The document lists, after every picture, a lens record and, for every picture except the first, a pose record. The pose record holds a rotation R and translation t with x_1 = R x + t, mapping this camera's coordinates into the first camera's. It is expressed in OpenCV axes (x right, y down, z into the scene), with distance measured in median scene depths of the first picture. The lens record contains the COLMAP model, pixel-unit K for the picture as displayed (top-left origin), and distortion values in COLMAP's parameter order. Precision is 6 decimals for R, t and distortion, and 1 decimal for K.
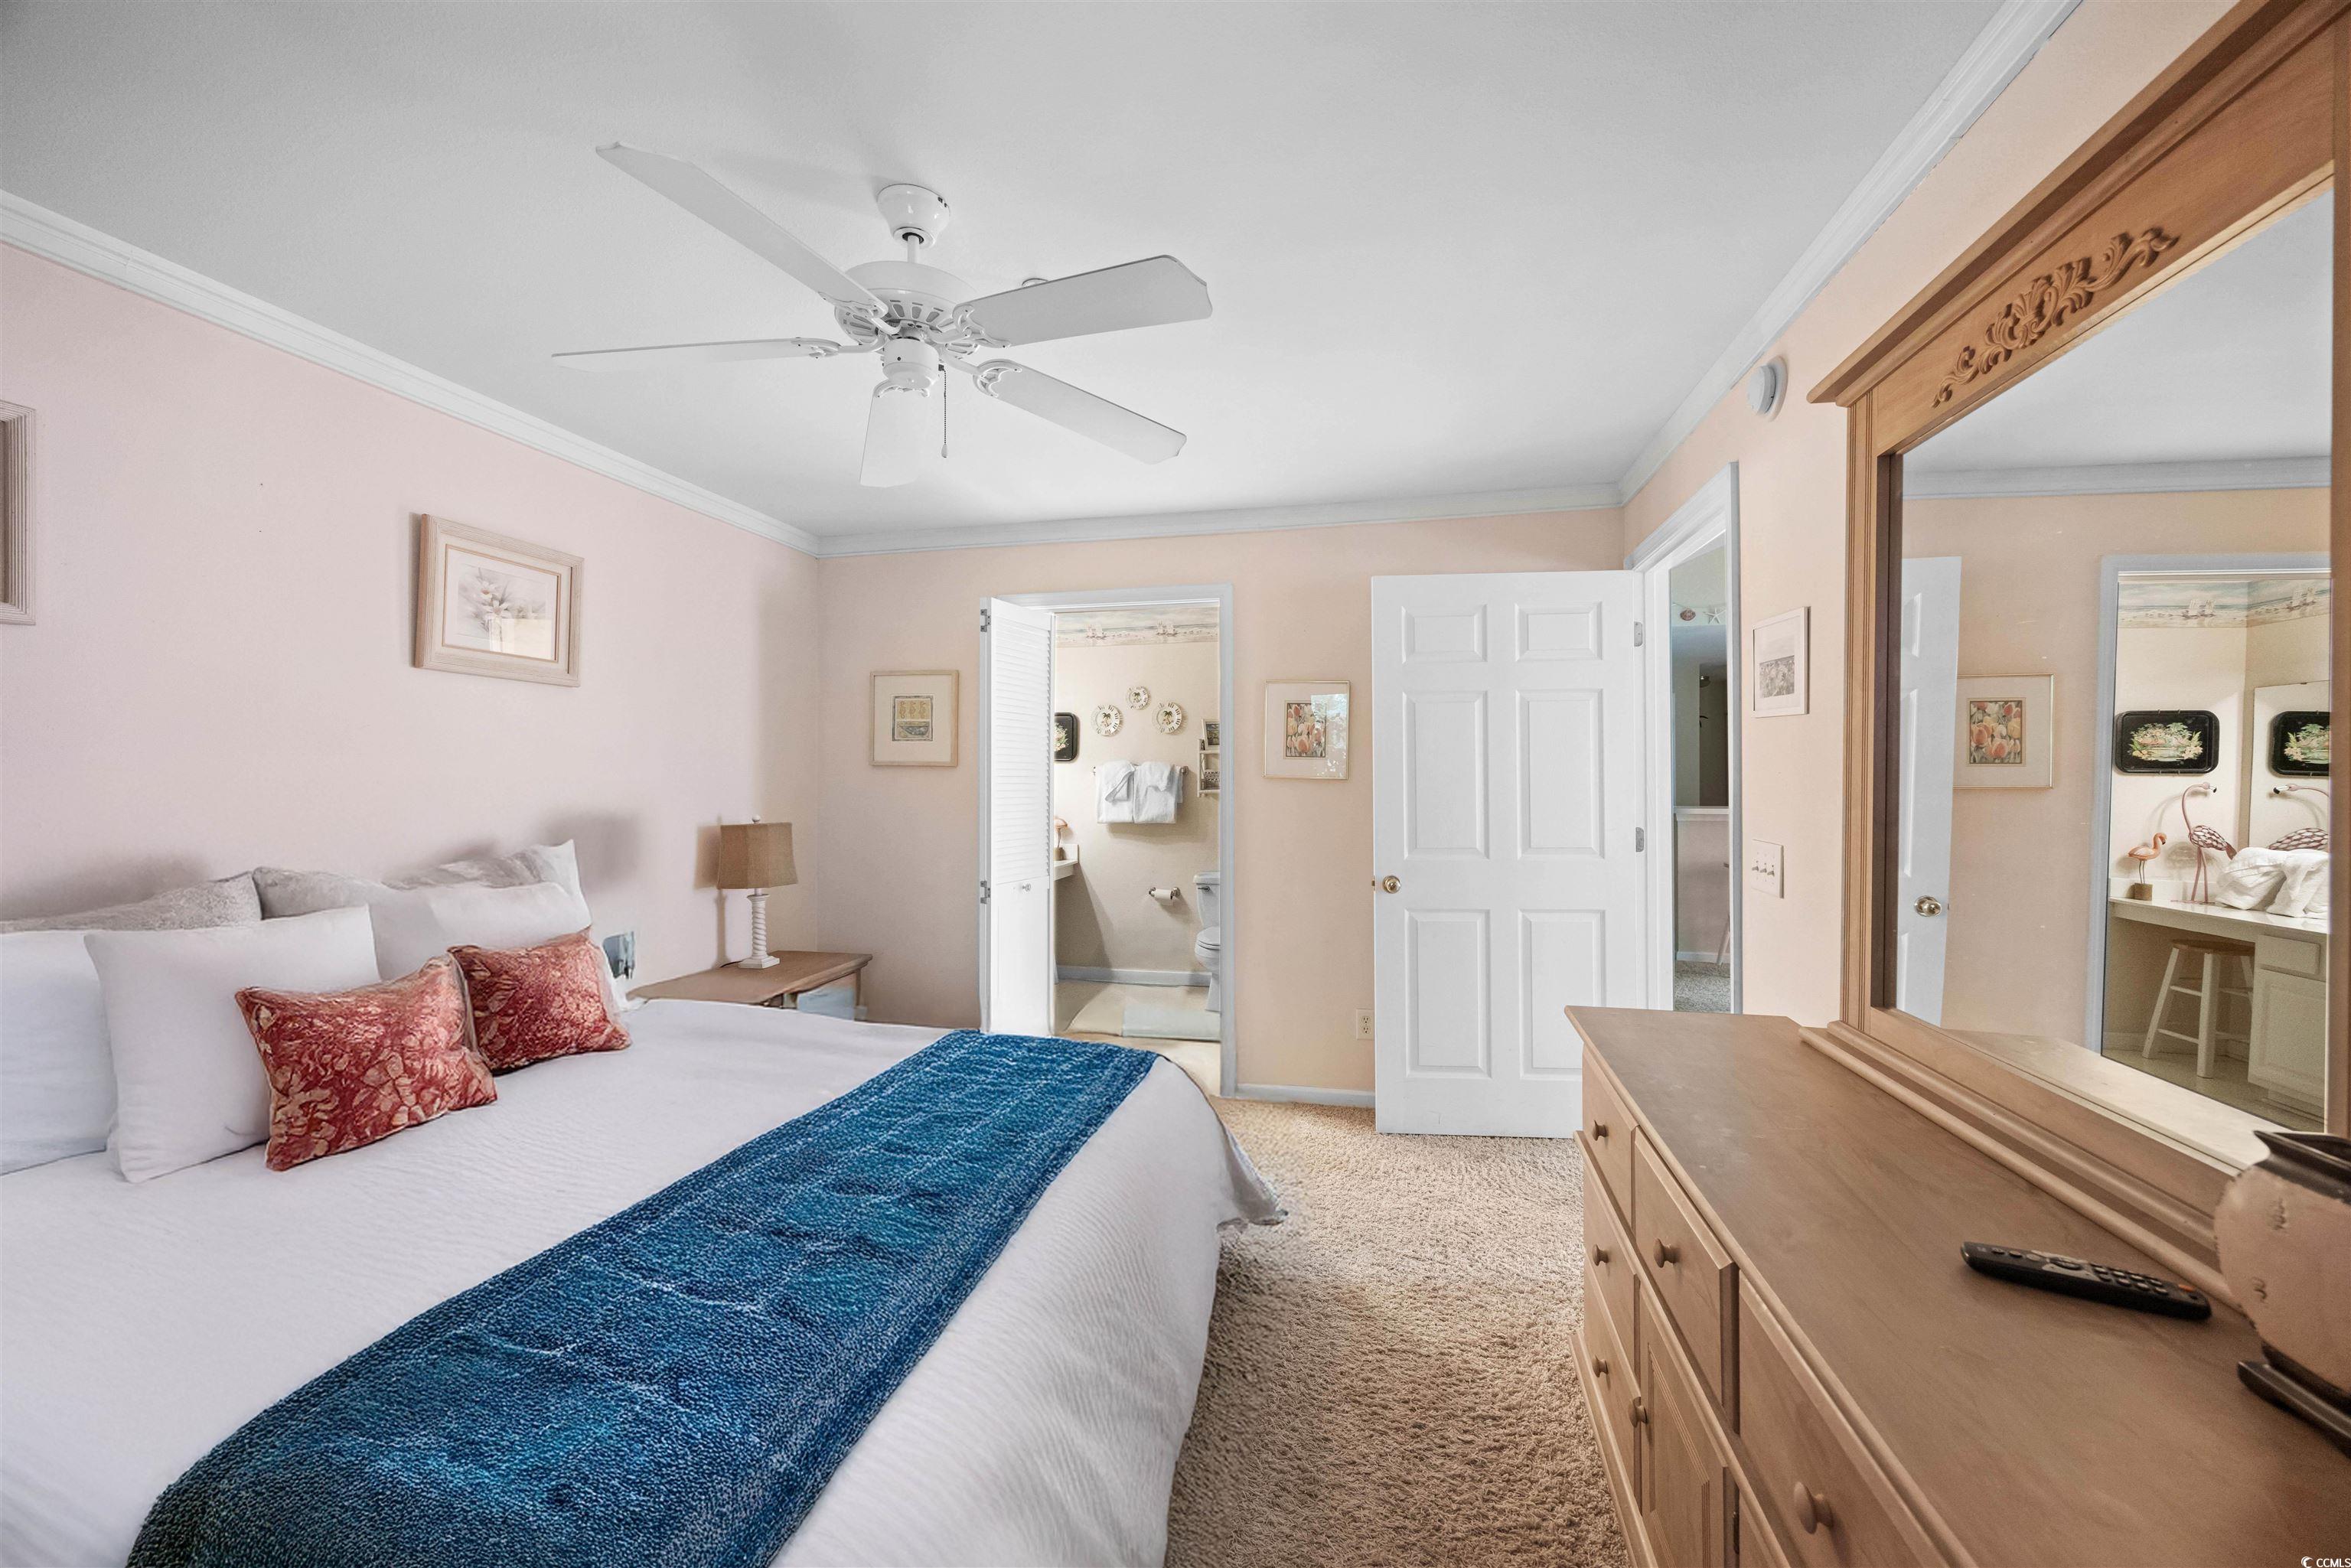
lens RADIAL K [[902.7, 0, 1175.5], [0, 902.7, 784.0], [0, 0, 1]] dist [0.000000, 0.000096]
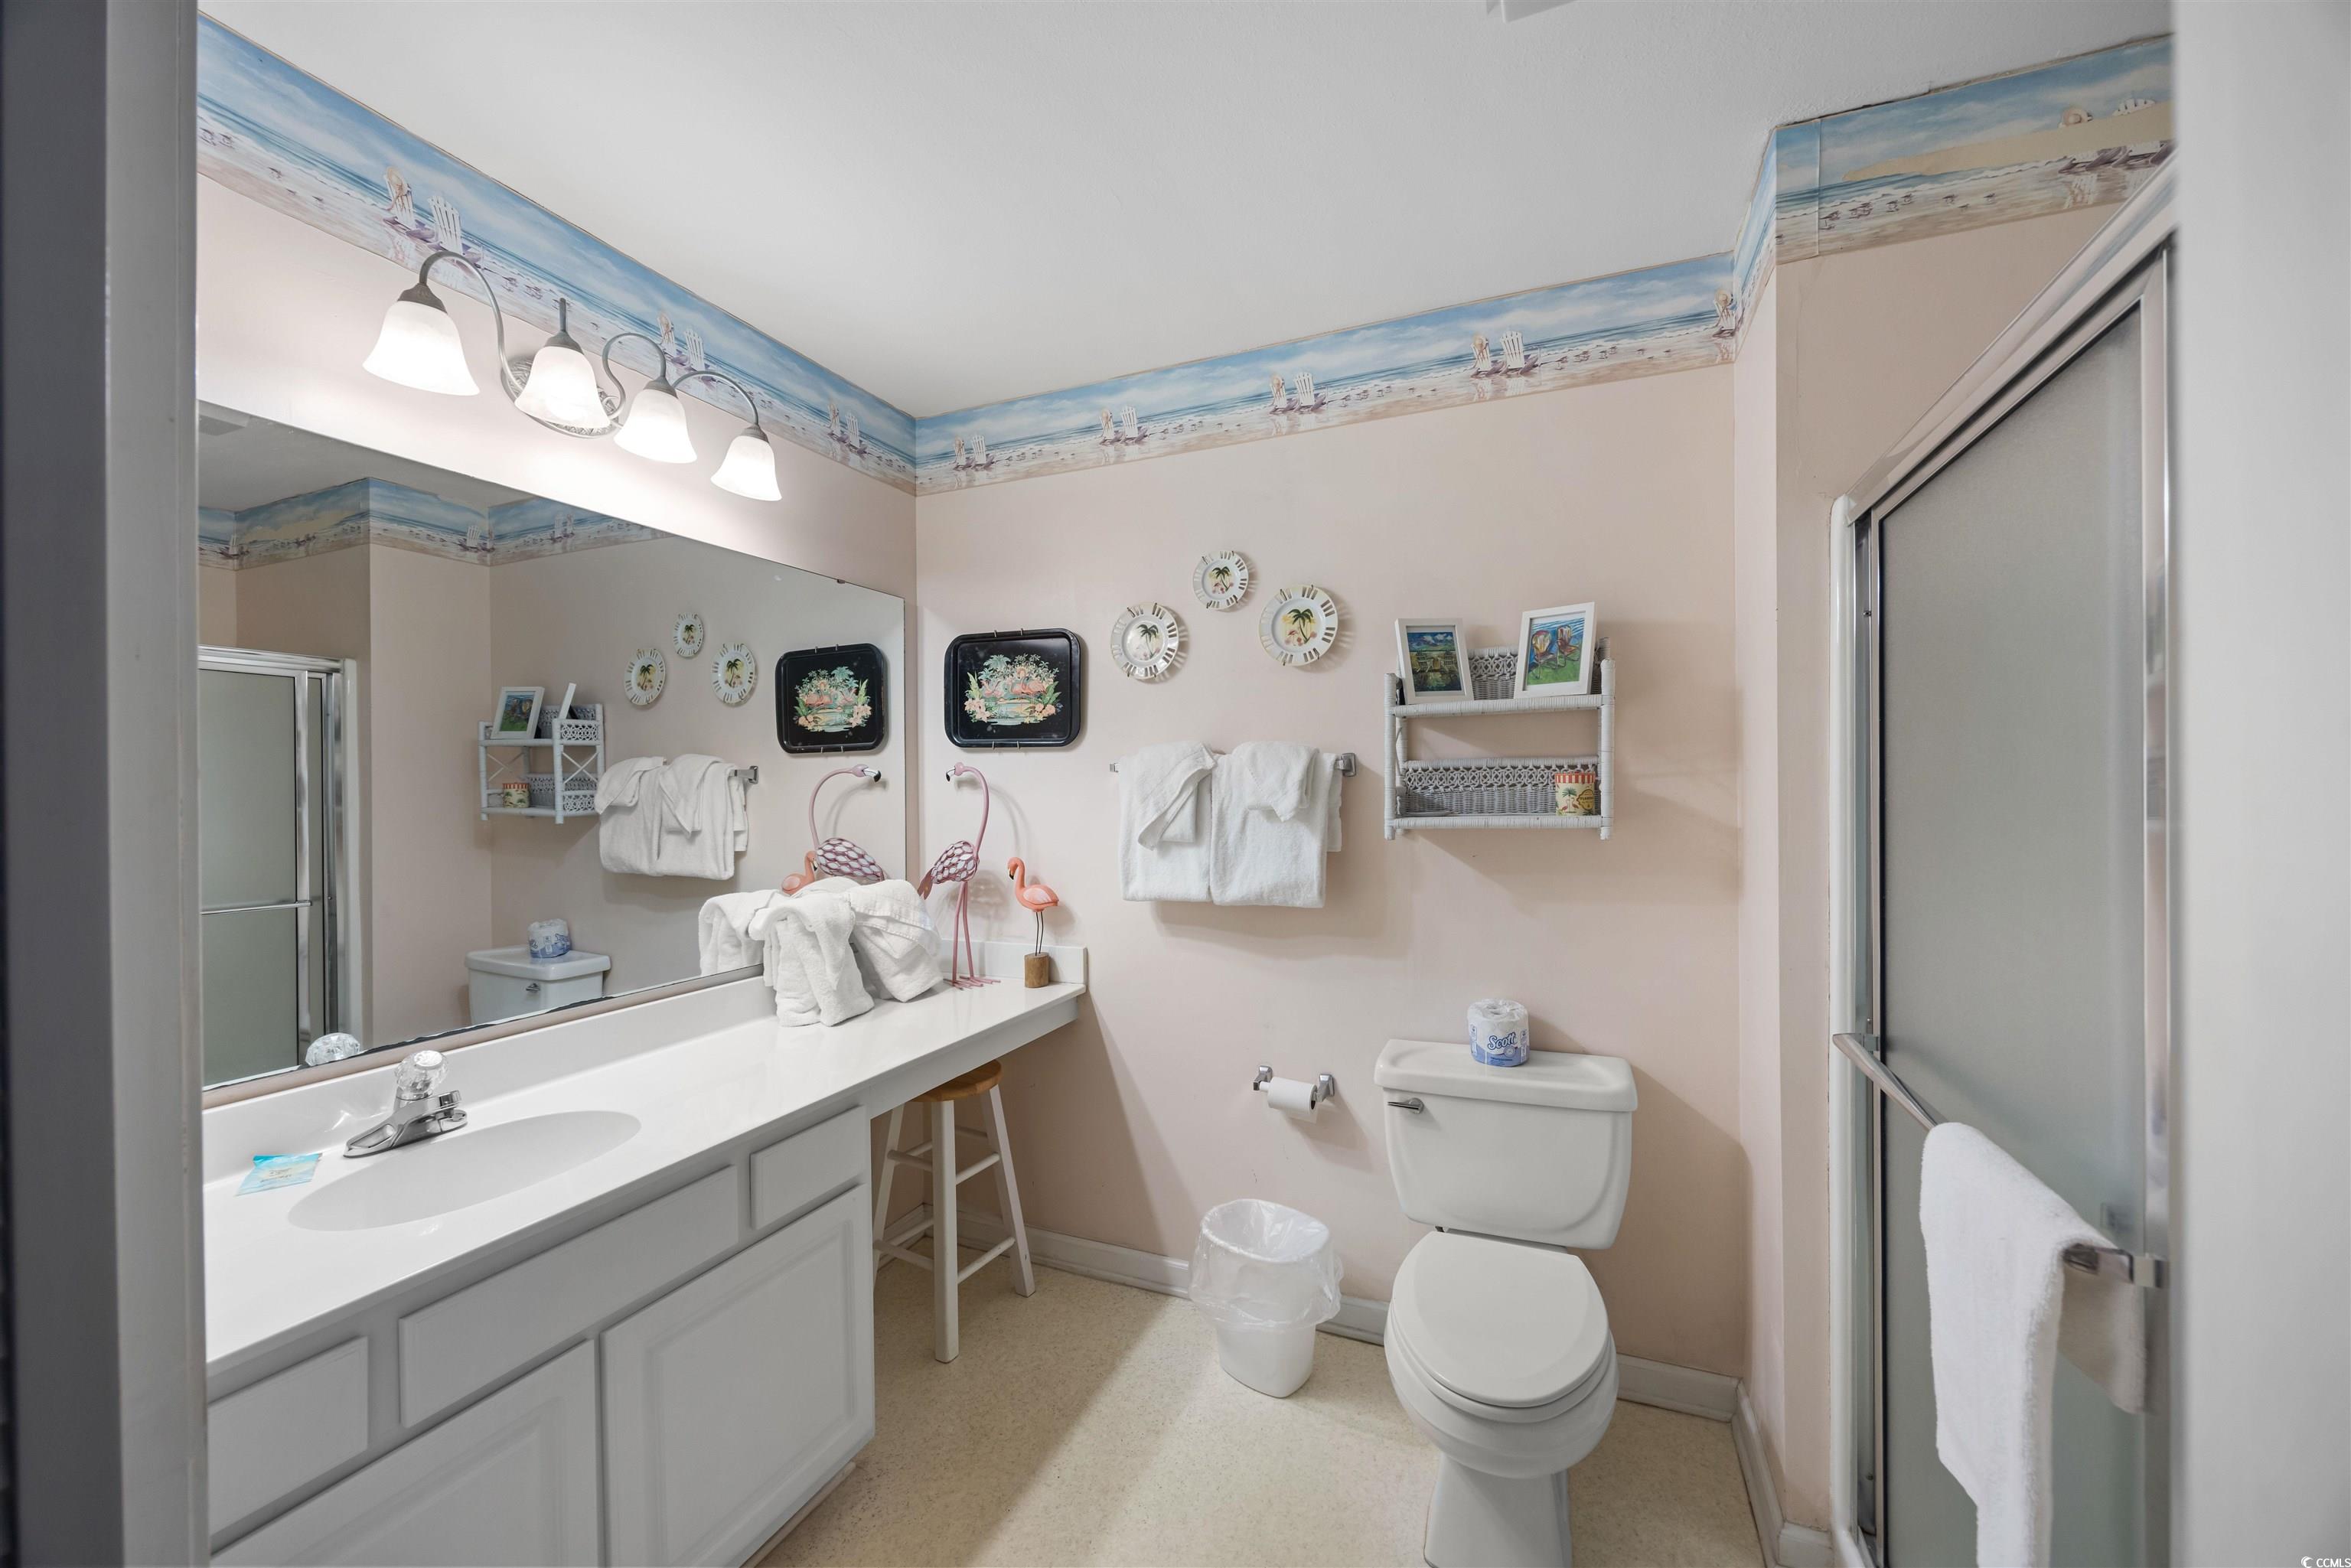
lens RADIAL K [[902.7, 0, 1175.5], [0, 902.7, 784.0], [0, 0, 1]] dist [0.000000, 0.000096]
pose [[0.984543, -0.007008, -0.175001, 0.005486], [0.005750, 0.999954, -0.007696, -0.004443], [0.175047, 0.006571, 0.984538, 0.619567]]
